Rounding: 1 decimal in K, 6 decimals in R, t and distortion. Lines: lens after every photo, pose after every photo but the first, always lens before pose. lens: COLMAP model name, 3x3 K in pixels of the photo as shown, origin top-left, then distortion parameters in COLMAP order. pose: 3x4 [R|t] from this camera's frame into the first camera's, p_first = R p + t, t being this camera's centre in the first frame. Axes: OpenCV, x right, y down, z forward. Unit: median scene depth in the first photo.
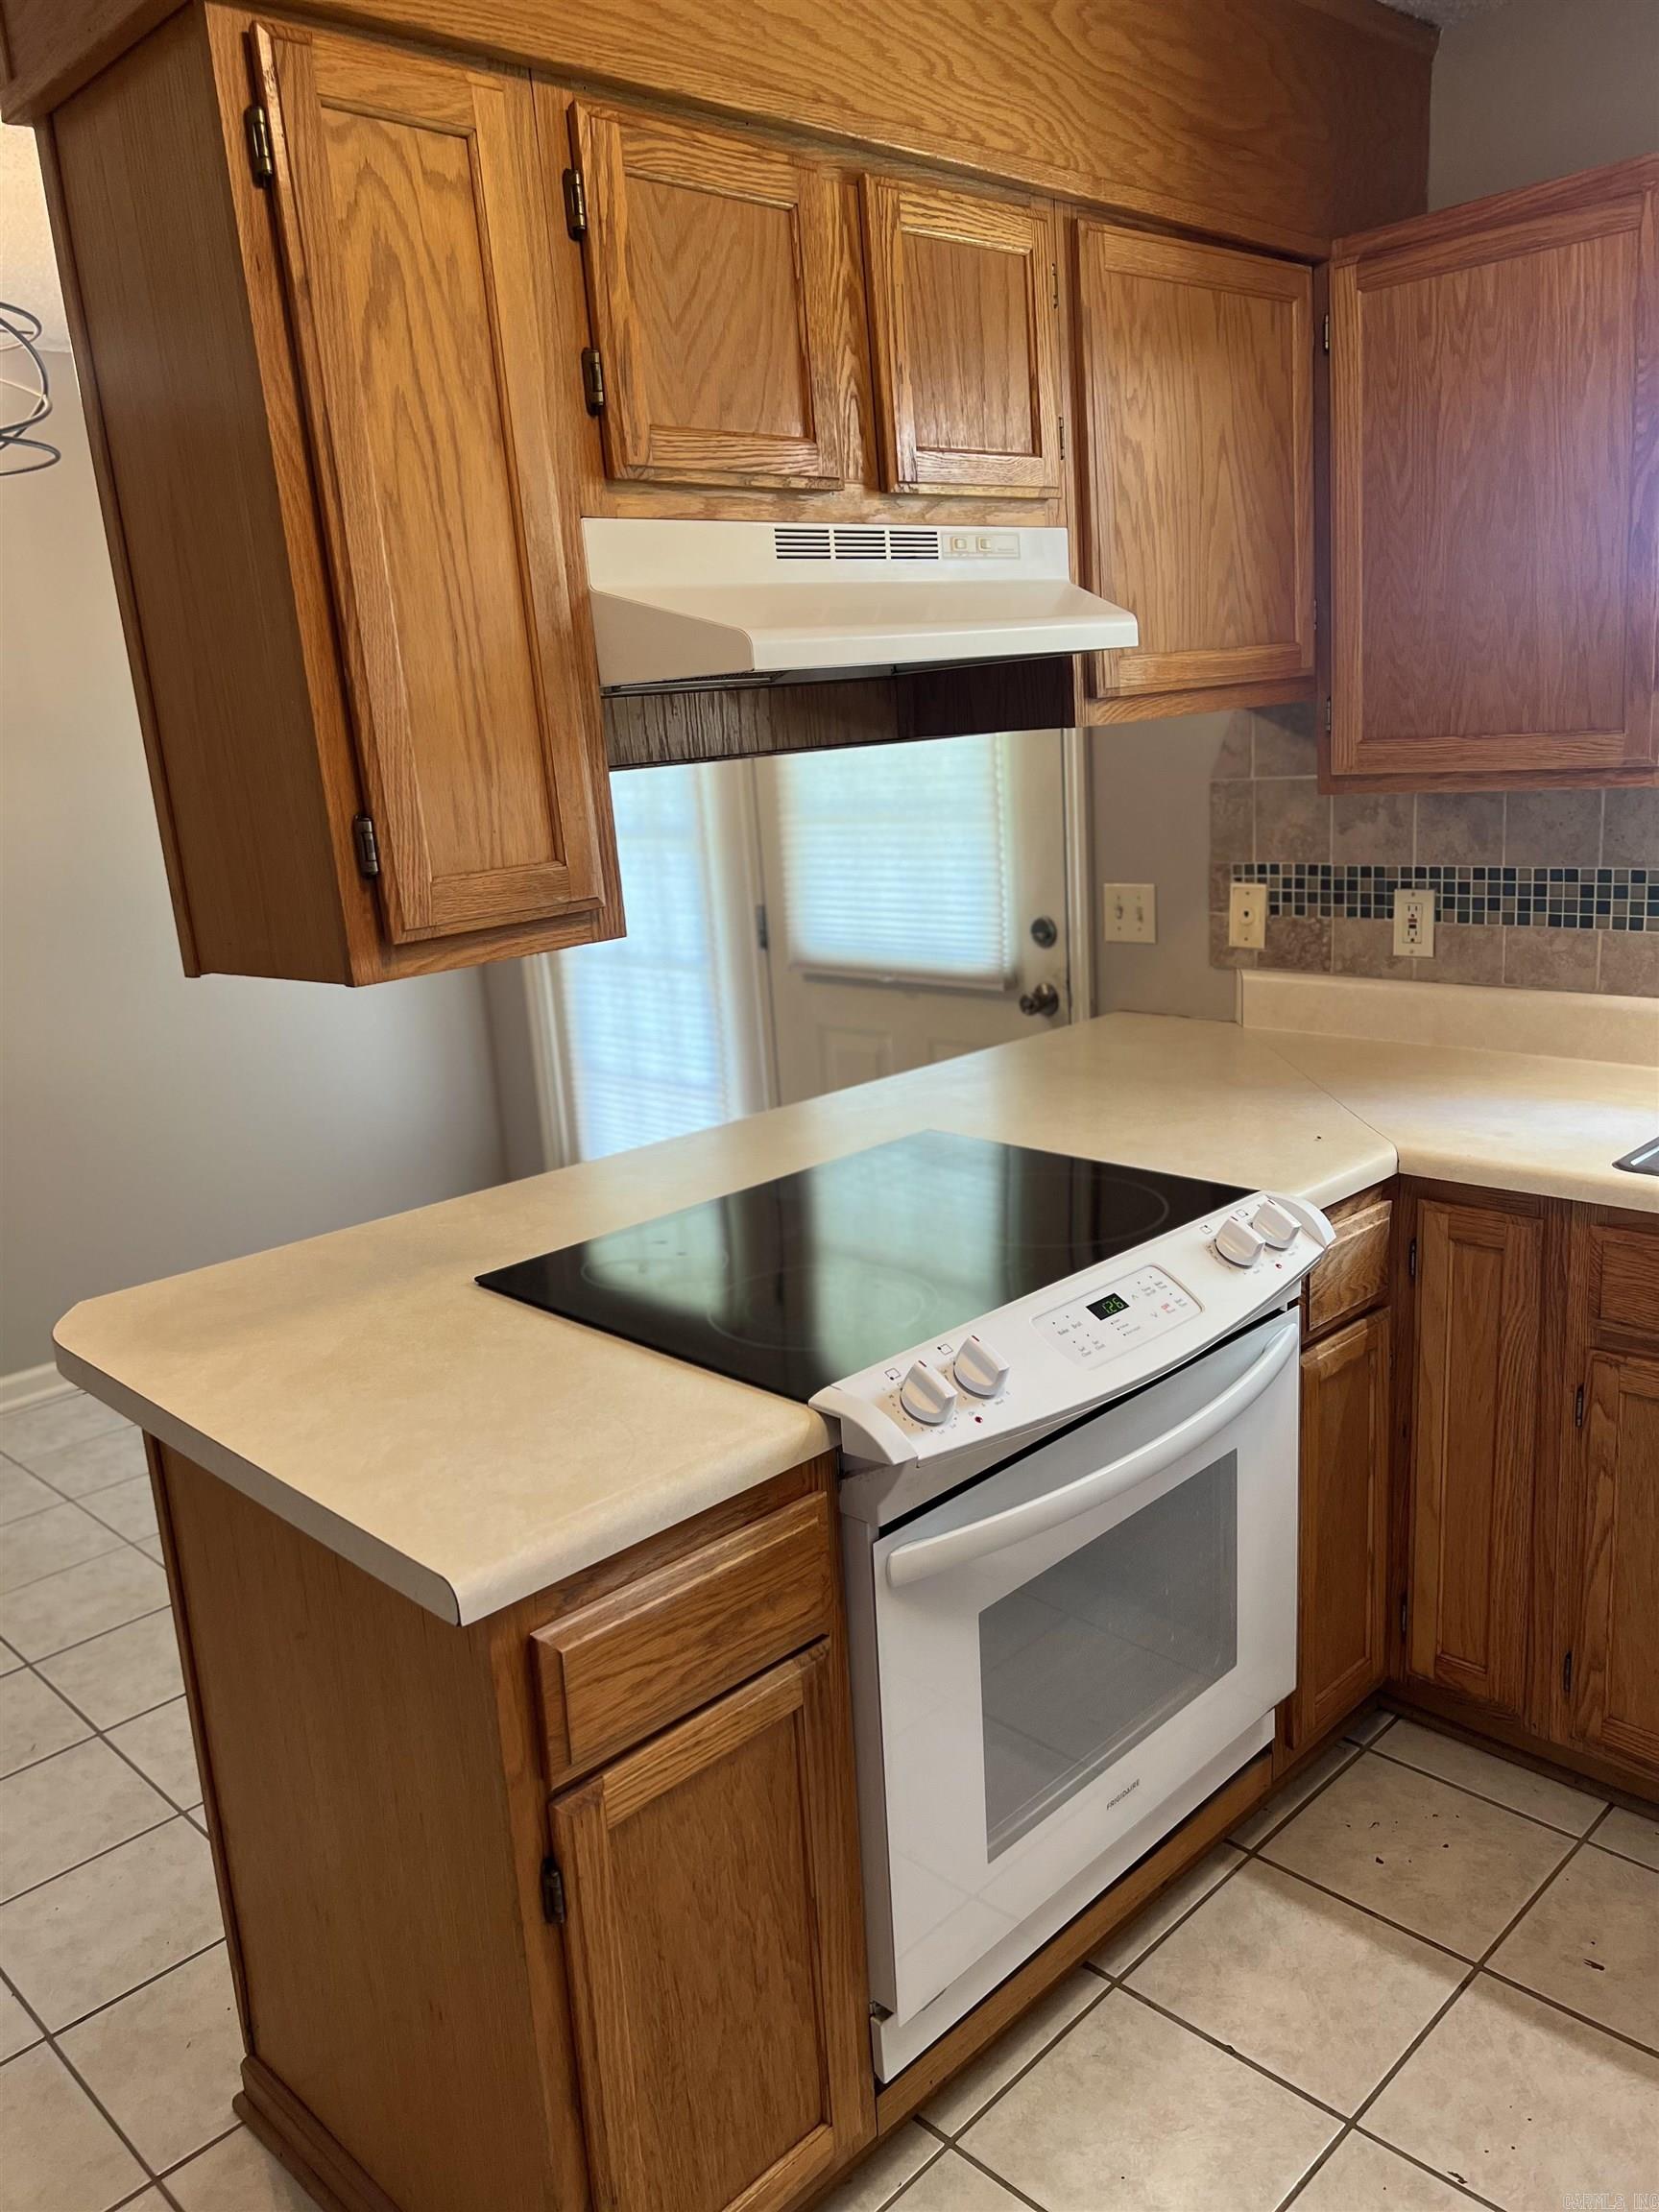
lens RADIAL K [[1666.7, 0, 837.9], [0, 1666.7, 1105.8], [0, 0, 1]] dist [0.048392, -0.055094]
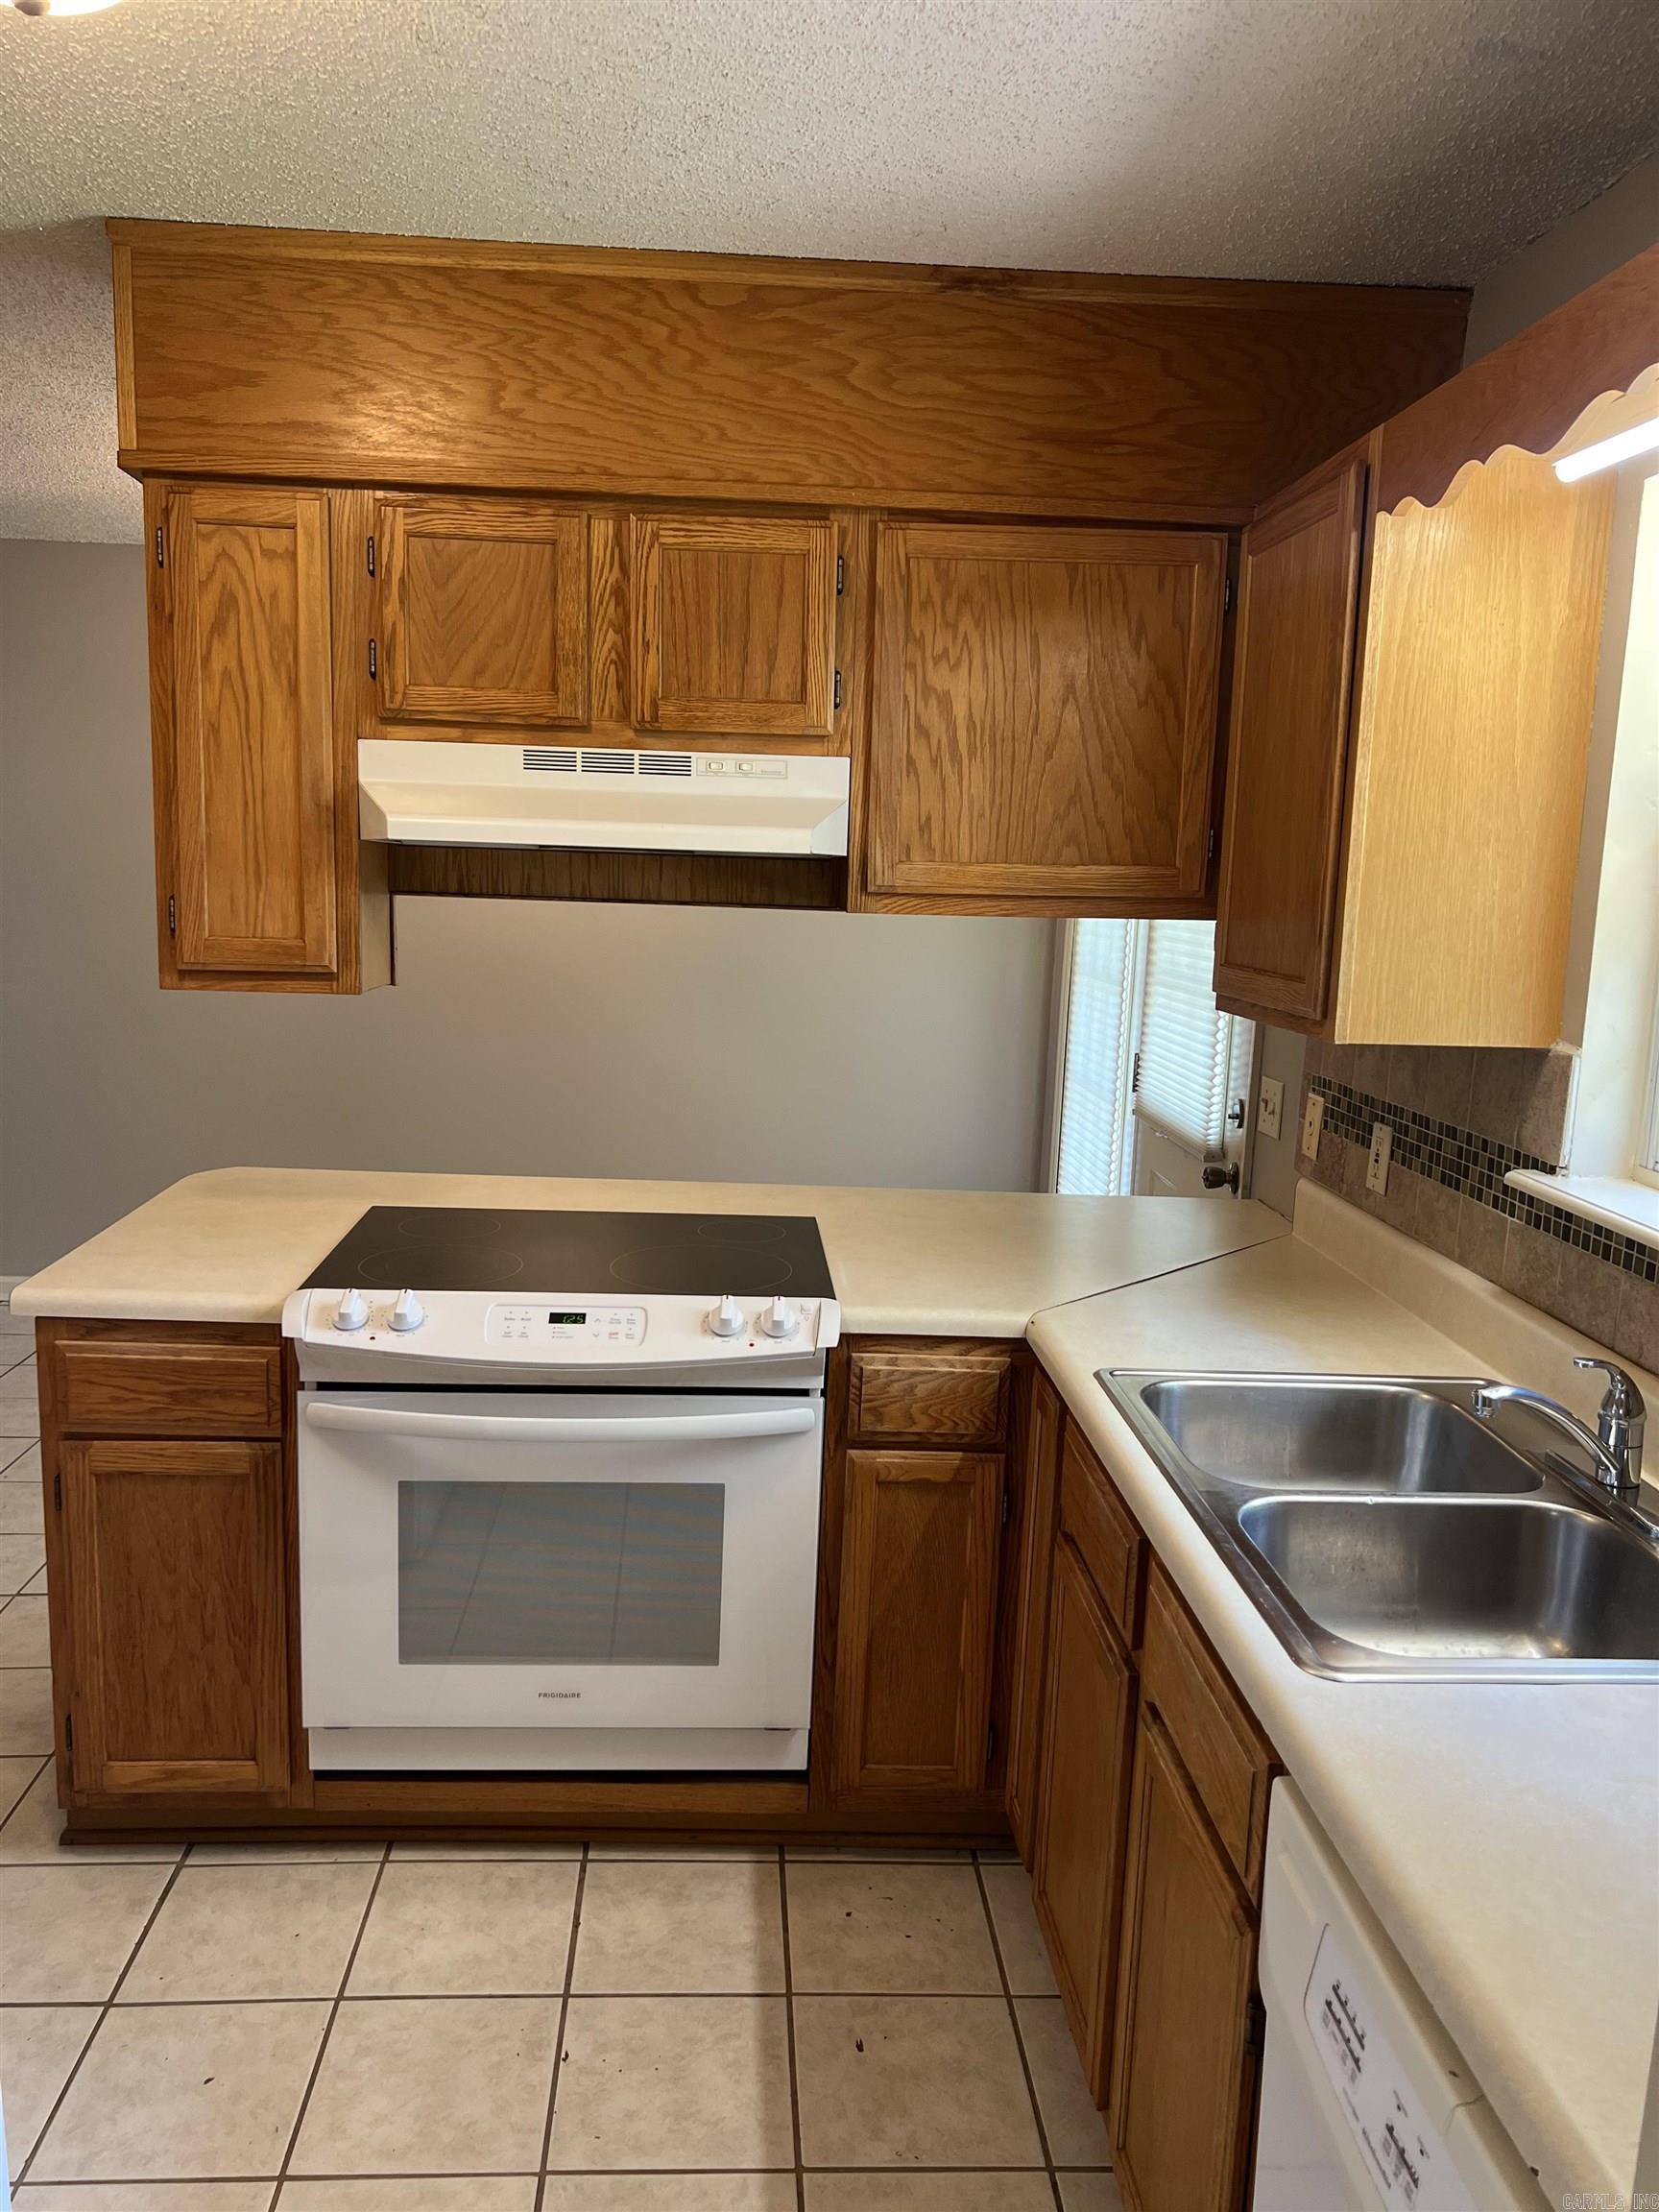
lens RADIAL K [[1666.7, 0, 835.3], [0, 1666.7, 1141.5], [0, 0, 1]] dist [0.048392, -0.055094]
pose [[0.745891, 0.207222, -0.633014, 1.008224], [-0.240168, 0.970115, 0.034582, -0.104742], [0.621262, 0.126236, 0.773368, 0.052252]]
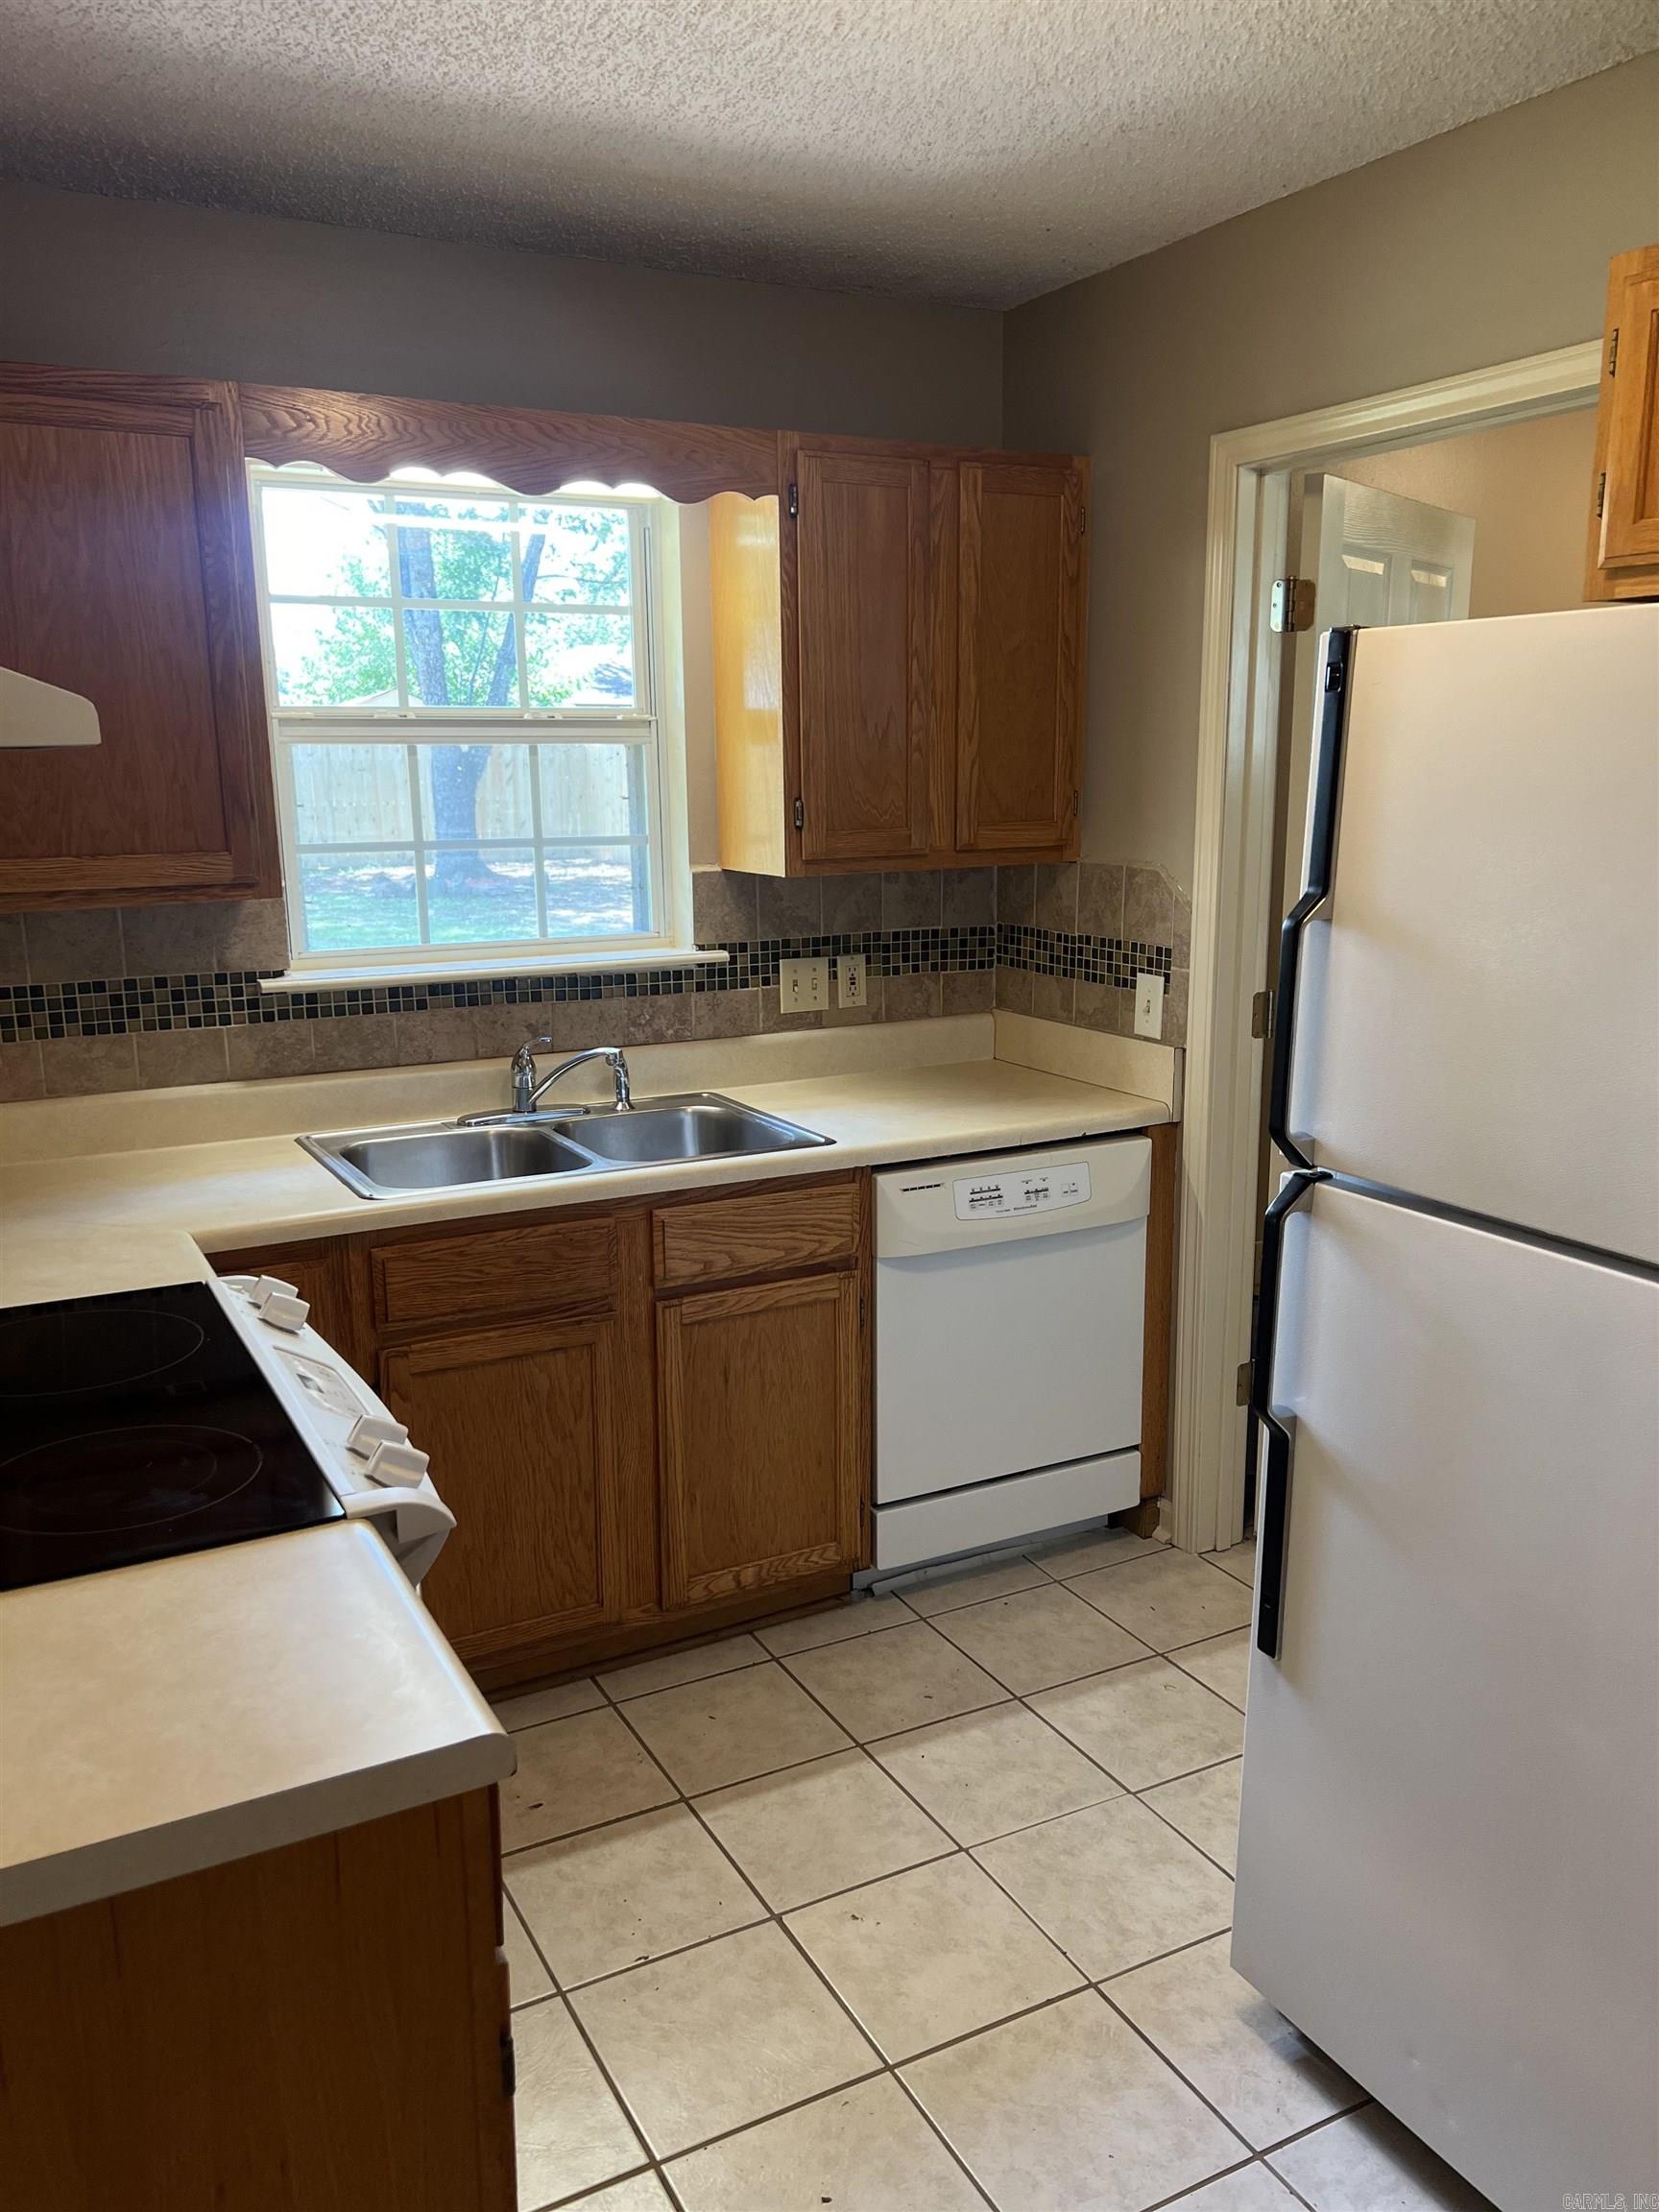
lens RADIAL K [[1666.7, 0, 807.2], [0, 1666.7, 1123.9], [0, 0, 1]] dist [0.048392, -0.055094]
pose [[0.296383, -0.136103, 0.945321, -0.609968], [0.218771, 0.973152, 0.071520, -0.035678], [-0.929675, 0.185612, 0.318202, 0.309599]]
